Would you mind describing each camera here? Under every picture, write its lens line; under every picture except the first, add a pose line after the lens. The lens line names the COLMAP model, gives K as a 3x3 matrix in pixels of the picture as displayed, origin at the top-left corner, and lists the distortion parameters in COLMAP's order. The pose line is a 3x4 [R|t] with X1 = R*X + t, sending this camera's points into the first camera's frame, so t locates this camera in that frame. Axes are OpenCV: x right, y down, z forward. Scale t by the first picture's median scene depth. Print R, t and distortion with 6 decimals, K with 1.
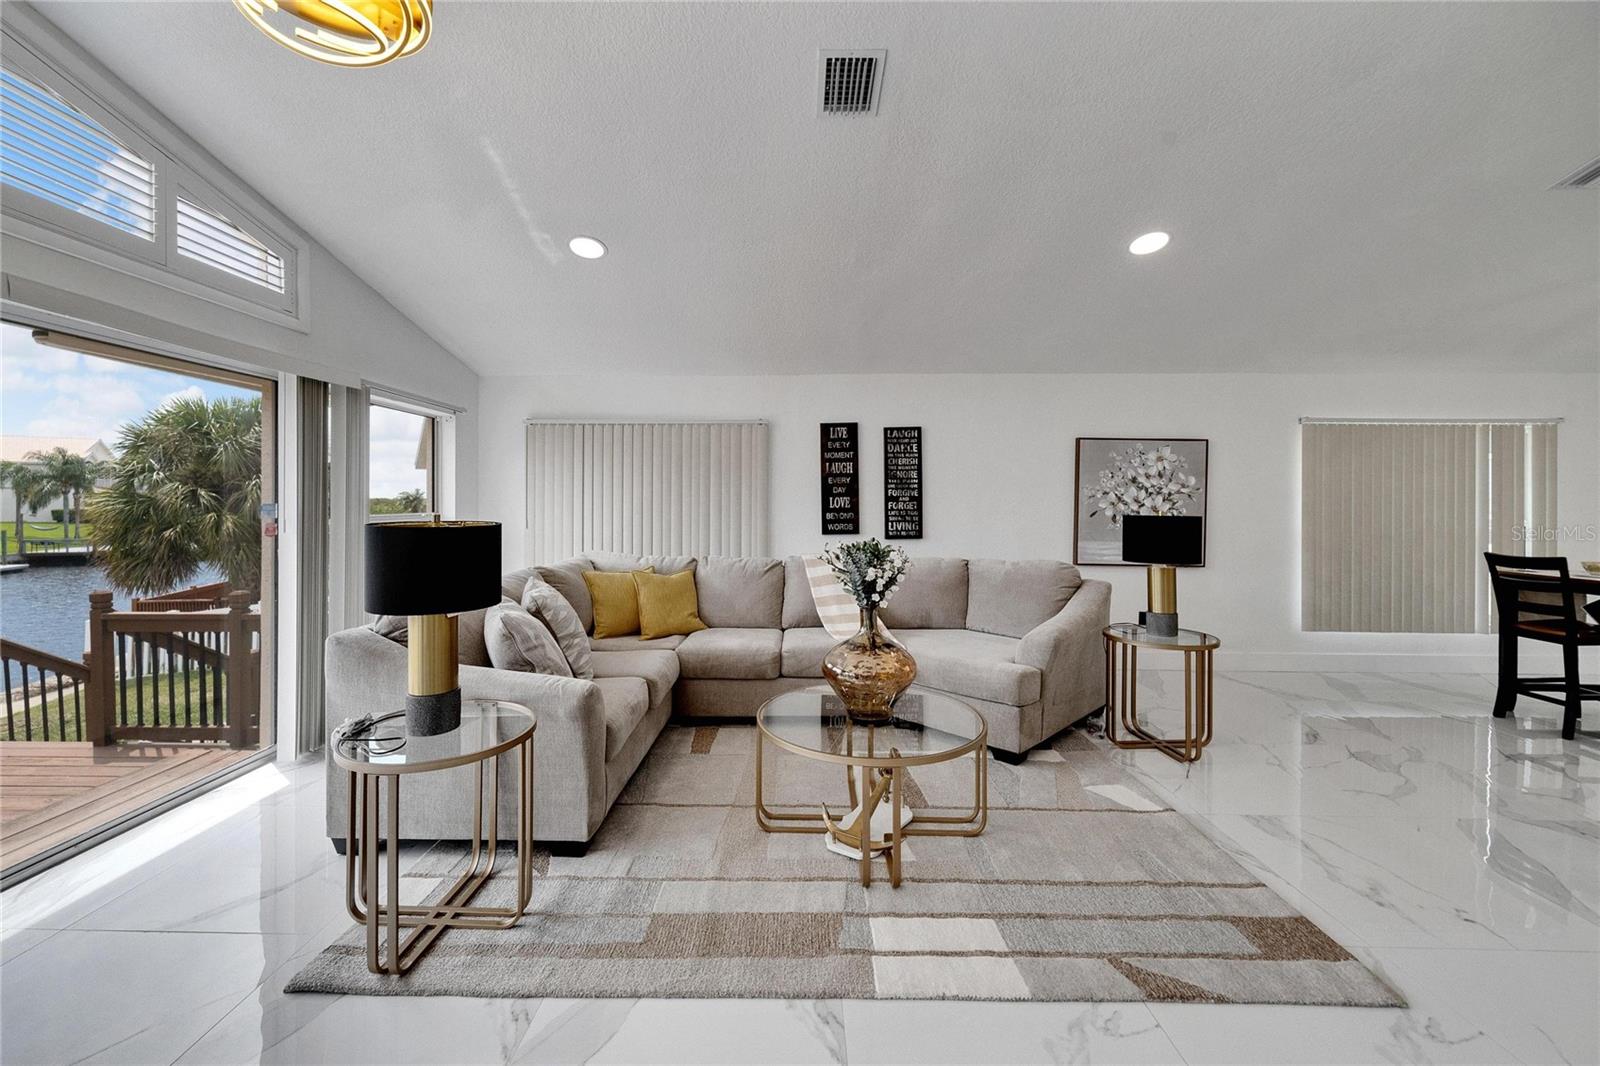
lens RADIAL K [[630.3, 0, 816.1], [0, 630.3, 498.6], [0, 0, 1]] dist [-0.002230, 0.002375]
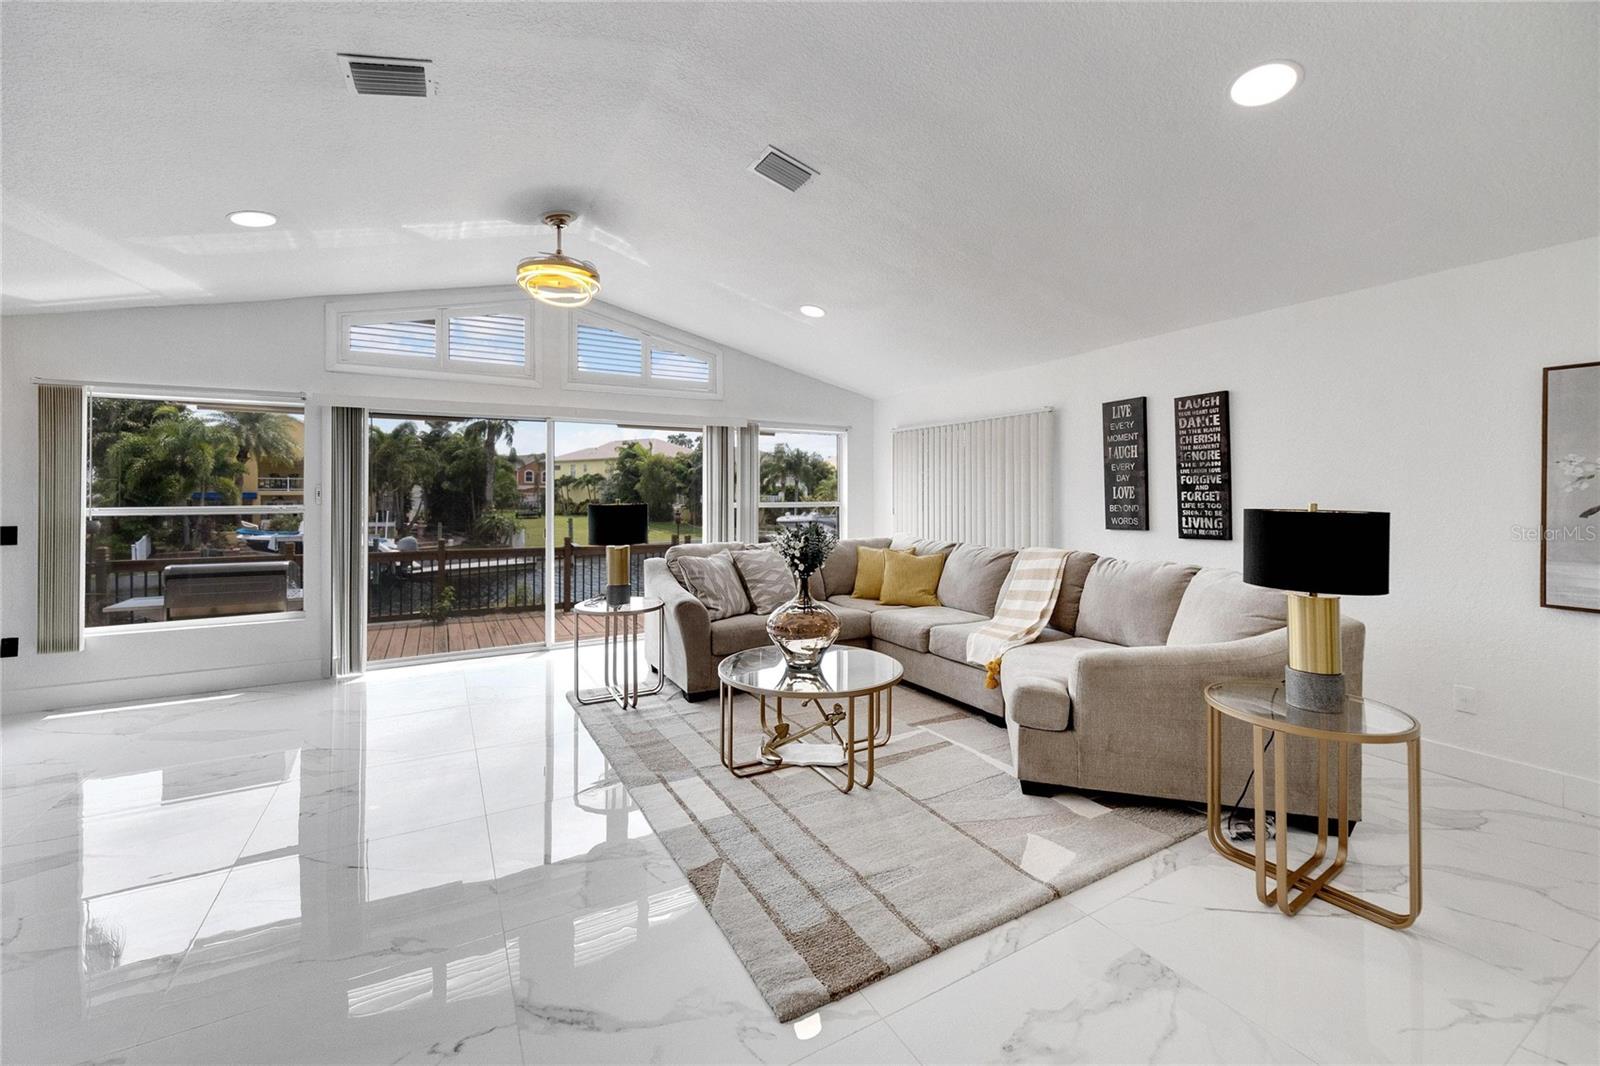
lens RADIAL K [[630.3, 0, 778.2], [0, 630.3, 497.1], [0, 0, 1]] dist [-0.002230, 0.002375]
pose [[0.489287, -0.001173, -0.872122, 0.558535], [0.011653, 0.999919, 0.005193, 0.002275], [0.872045, -0.012703, 0.489261, 0.171316]]
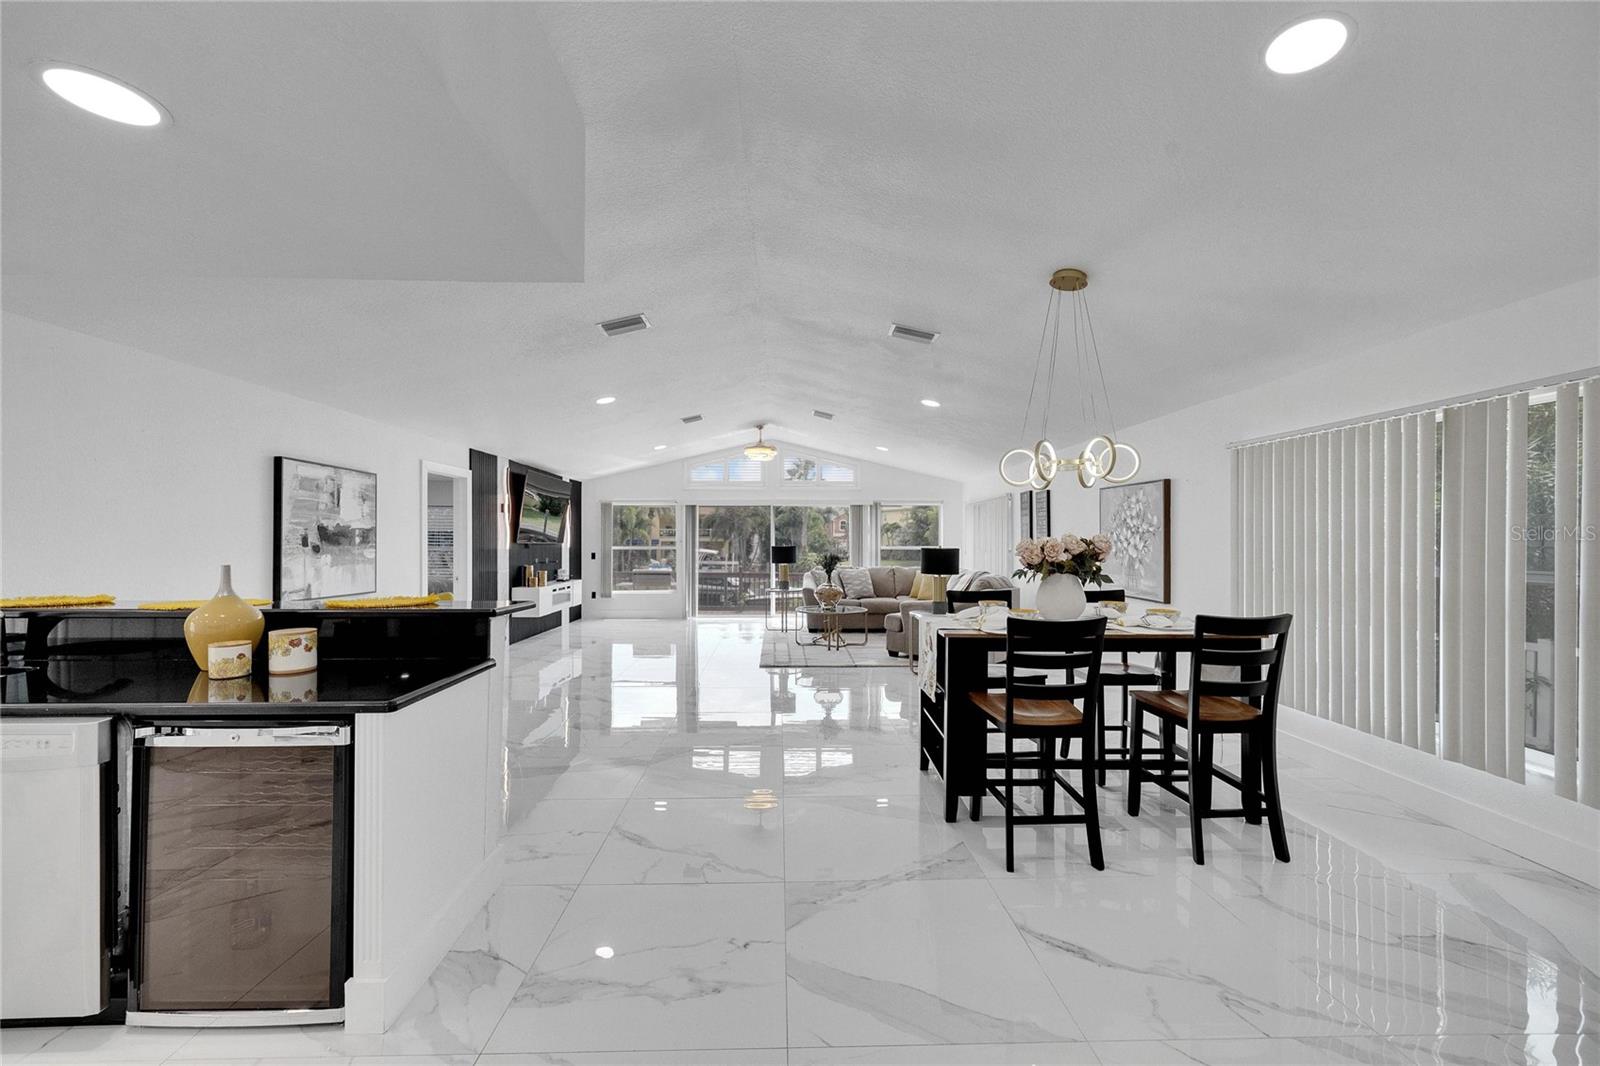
lens RADIAL K [[606.6, 0, 799.2], [0, 606.6, 560.2], [0, 0, 1]] dist [-0.001904, 0.000878]
pose [[0.047437, 0.027289, -0.998501, 1.567979], [0.010796, 0.999554, 0.027830, 0.004630], [0.998816, -0.012100, 0.047121, 0.347523]]
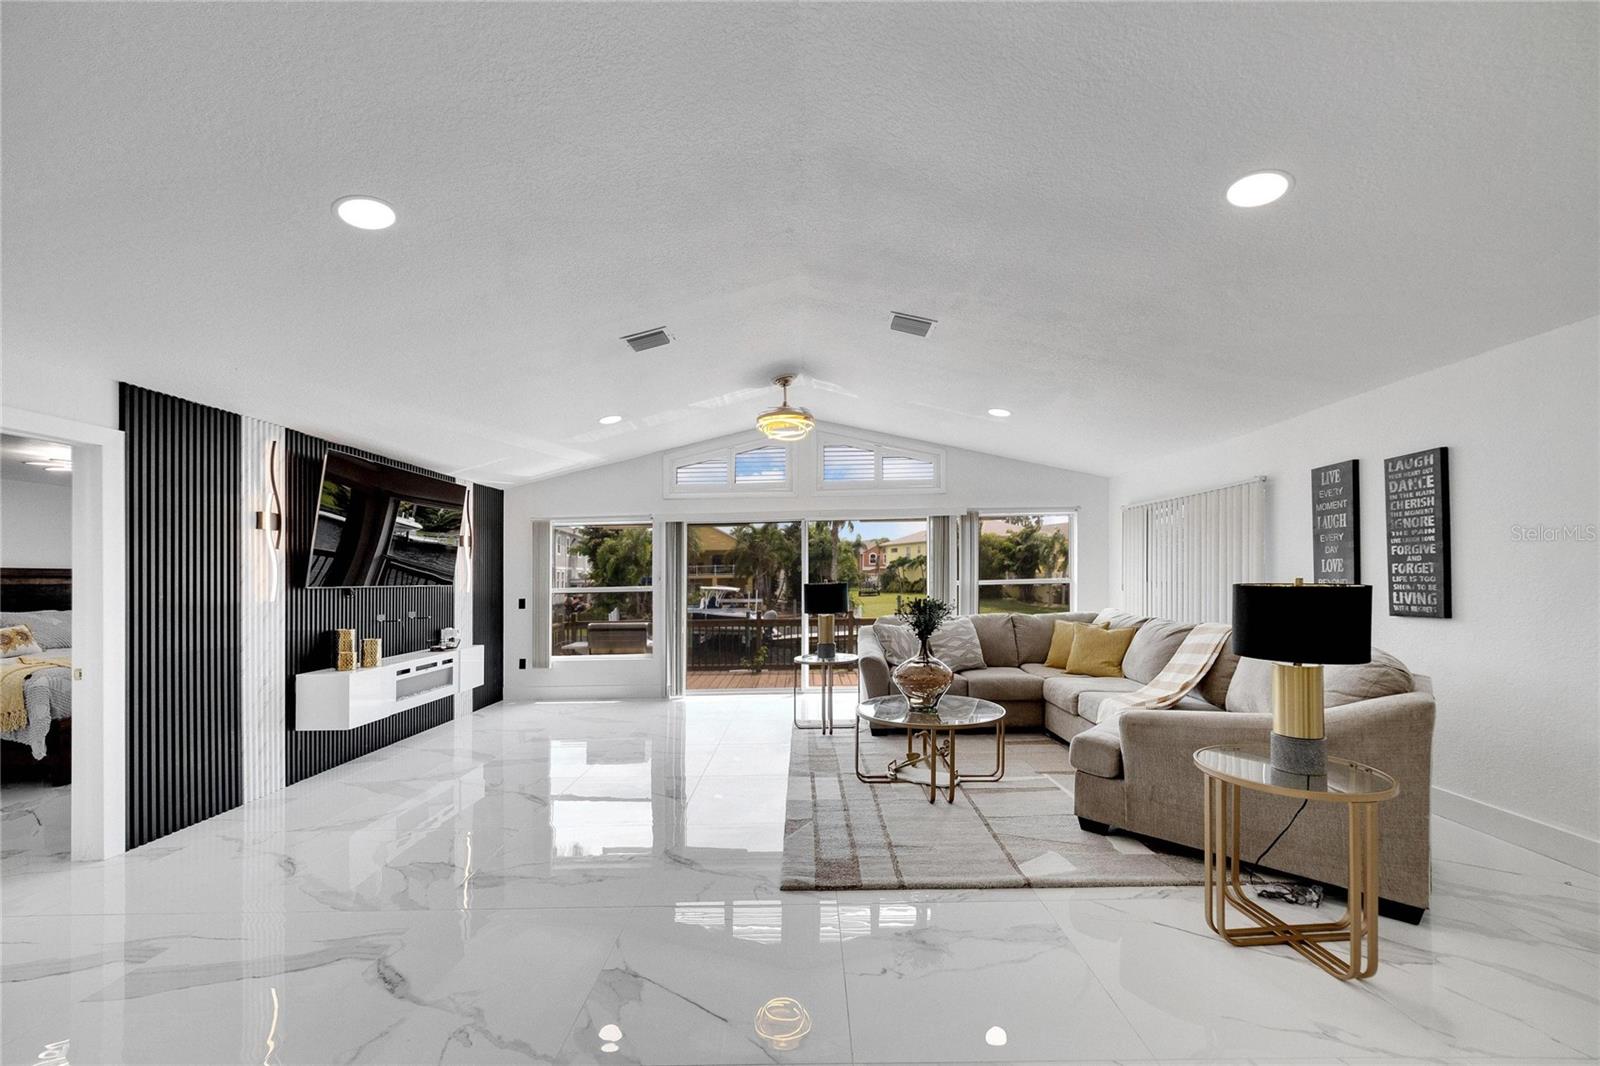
lens RADIAL K [[606.6, 0, 802.8], [0, 606.6, 566.1], [0, 0, 1]] dist [-0.001904, 0.000878]
pose [[0.009918, -0.021131, -0.999728, 0.791951], [0.028067, 0.999389, -0.020846, 0.004093], [0.999557, -0.027853, 0.010505, 0.335100]]
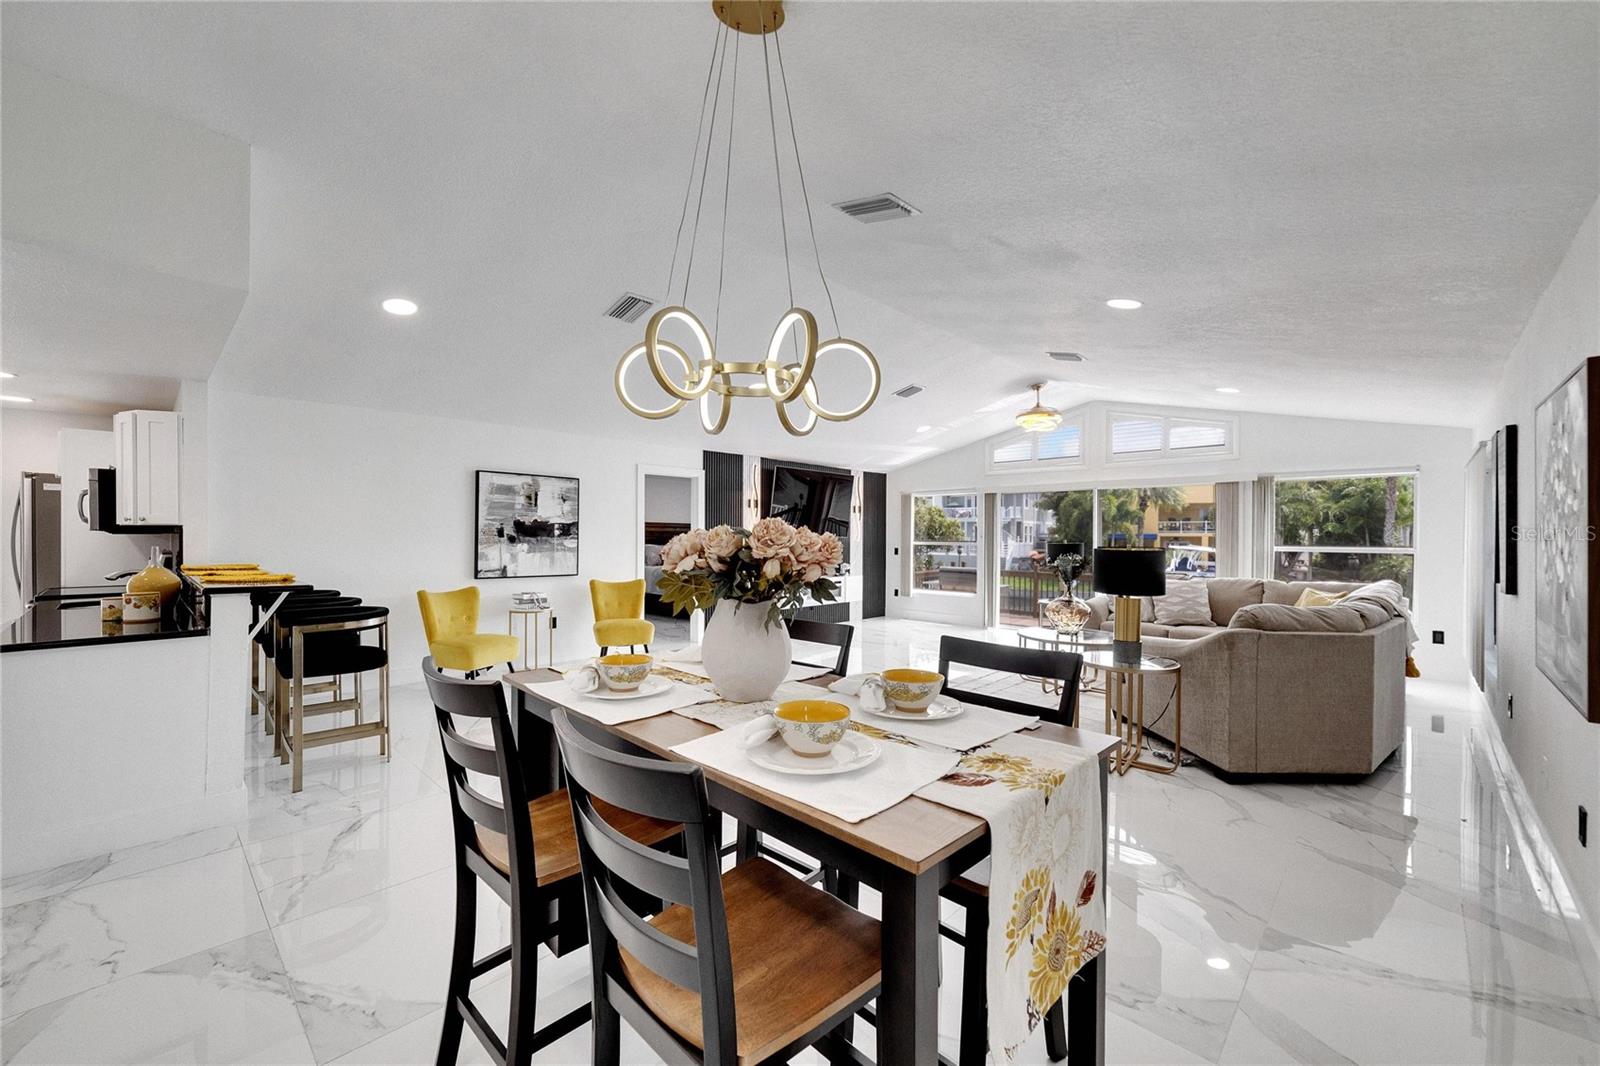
lens RADIAL K [[630.3, 0, 796.5], [0, 630.3, 537.0], [0, 0, 1]] dist [-0.002230, 0.002375]
pose [[-0.682593, -0.004380, -0.730785, 1.165309], [-0.001228, 0.999988, -0.004847, 0.006710], [0.730797, -0.002411, -0.682590, 0.905879]]
